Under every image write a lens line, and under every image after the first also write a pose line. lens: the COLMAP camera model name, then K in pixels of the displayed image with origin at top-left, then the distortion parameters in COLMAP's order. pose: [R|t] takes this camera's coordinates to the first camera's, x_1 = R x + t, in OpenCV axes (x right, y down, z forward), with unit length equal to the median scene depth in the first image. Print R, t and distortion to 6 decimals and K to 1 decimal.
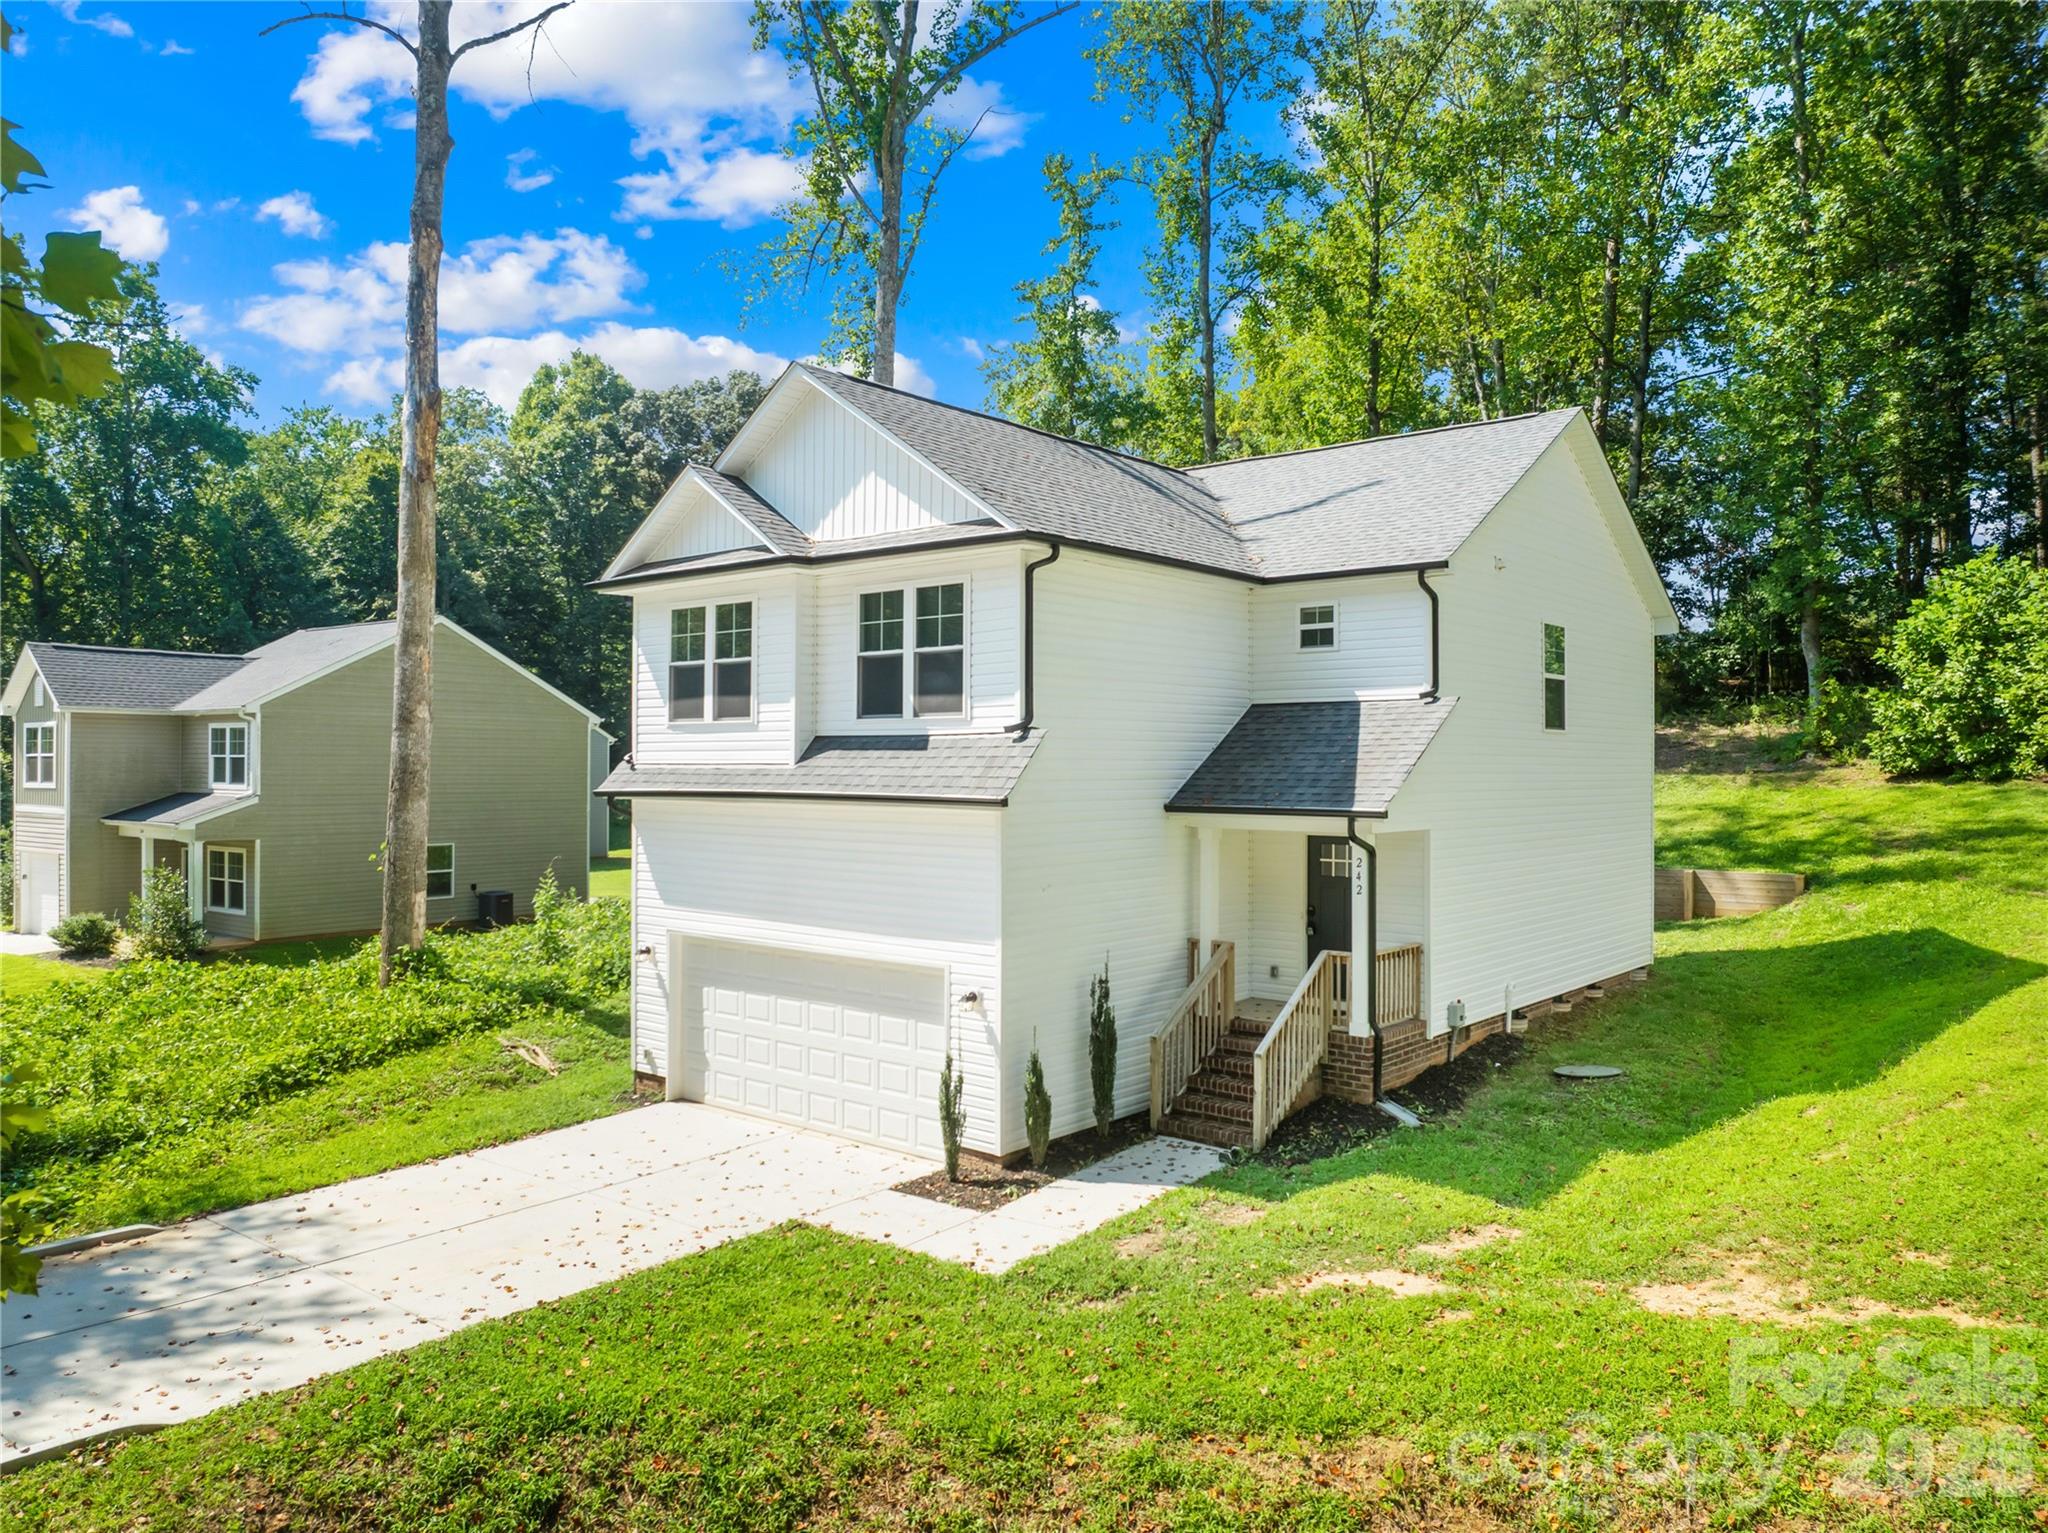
lens RADIAL K [[1389.7, 0, 1024.0], [0, 1389.7, 766.5], [0, 0, 1]] dist [-0.000364, -0.000391]
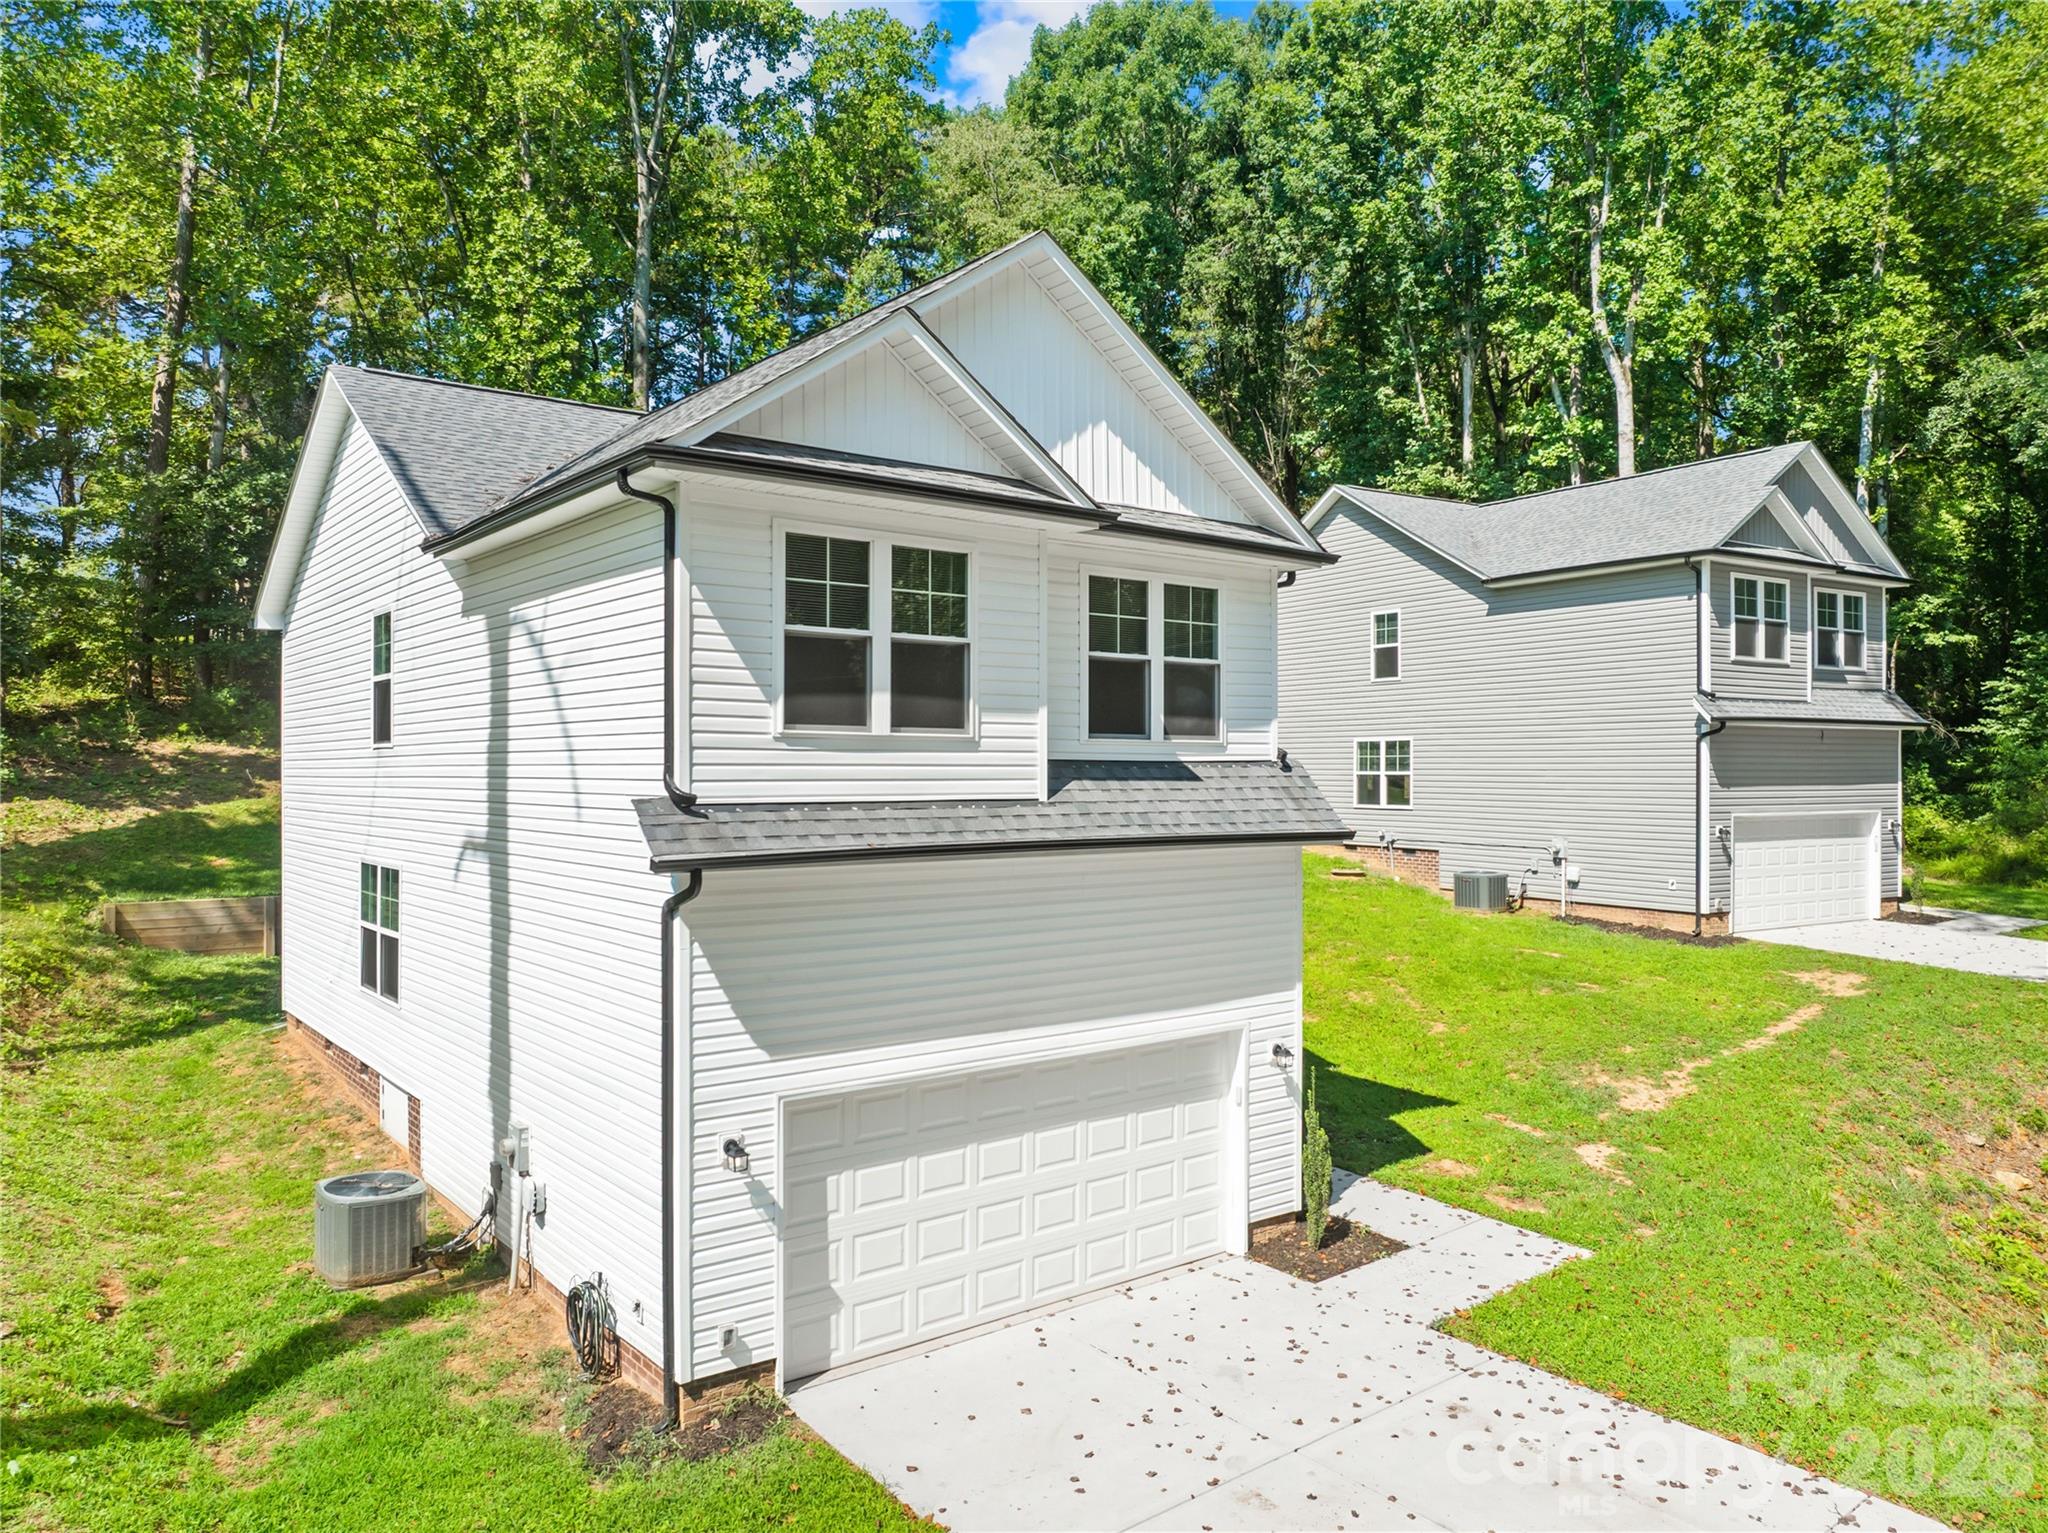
lens RADIAL K [[1435.1, 0, 1024.0], [0, 1435.1, 766.5], [0, 0, 1]] dist [-0.026705, 0.000349]
pose [[0.212817, -0.004238, 0.977083, -0.903648], [-0.006077, 0.999966, 0.005661, -0.023468], [-0.977073, -0.007143, 0.212784, 0.877687]]
